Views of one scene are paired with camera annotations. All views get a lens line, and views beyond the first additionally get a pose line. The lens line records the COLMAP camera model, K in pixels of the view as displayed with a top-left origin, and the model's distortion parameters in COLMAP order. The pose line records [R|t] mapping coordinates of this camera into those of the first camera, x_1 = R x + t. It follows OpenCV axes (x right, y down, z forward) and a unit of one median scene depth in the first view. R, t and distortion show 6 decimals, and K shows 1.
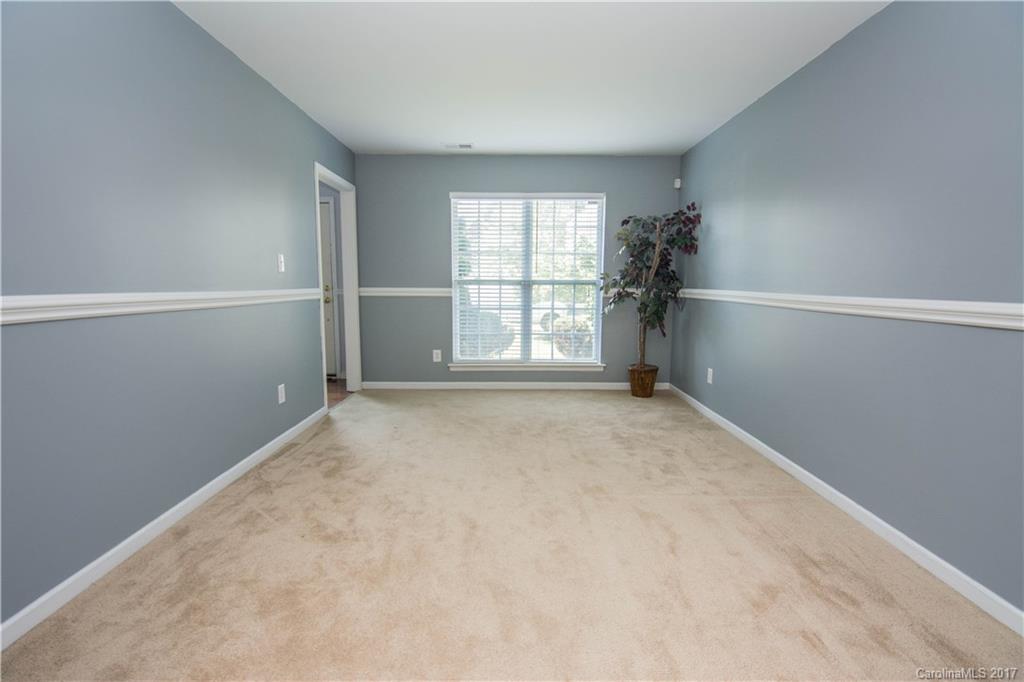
lens RADIAL K [[499.4, 0, 523.7], [0, 499.4, 346.1], [0, 0, 1]] dist [-0.001543, -0.007681]
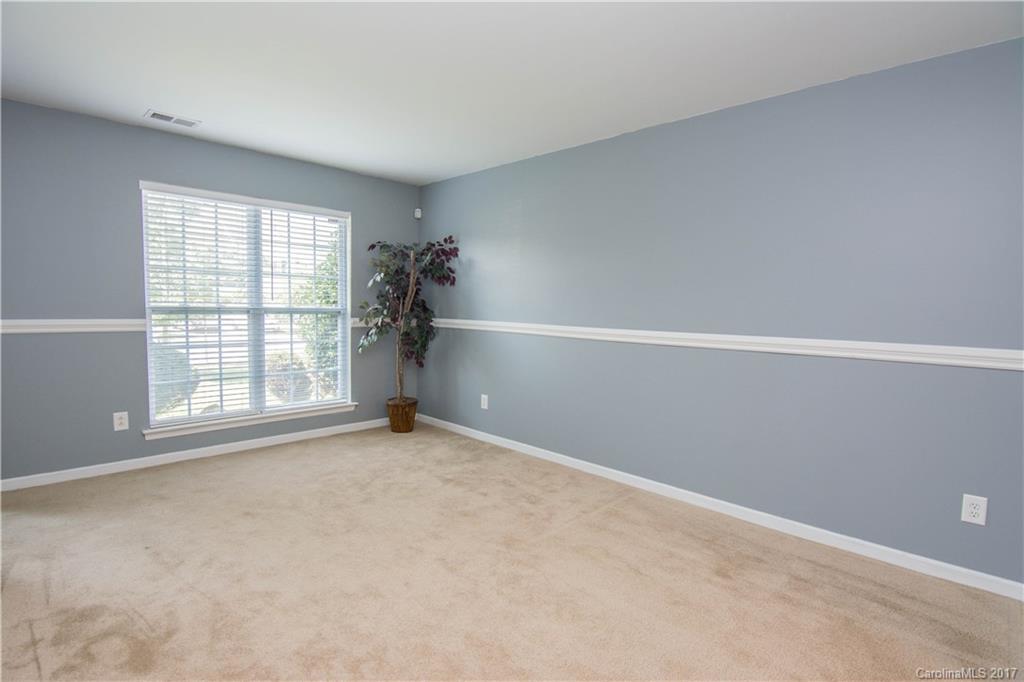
lens RADIAL K [[499.4, 0, 523.7], [0, 499.4, 346.1], [0, 0, 1]] dist [-0.001543, -0.007681]
pose [[0.706920, -0.045222, 0.705847, -0.272894], [0.069999, 0.997528, -0.006197, -0.040744], [-0.703821, 0.053789, 0.708338, 0.163602]]
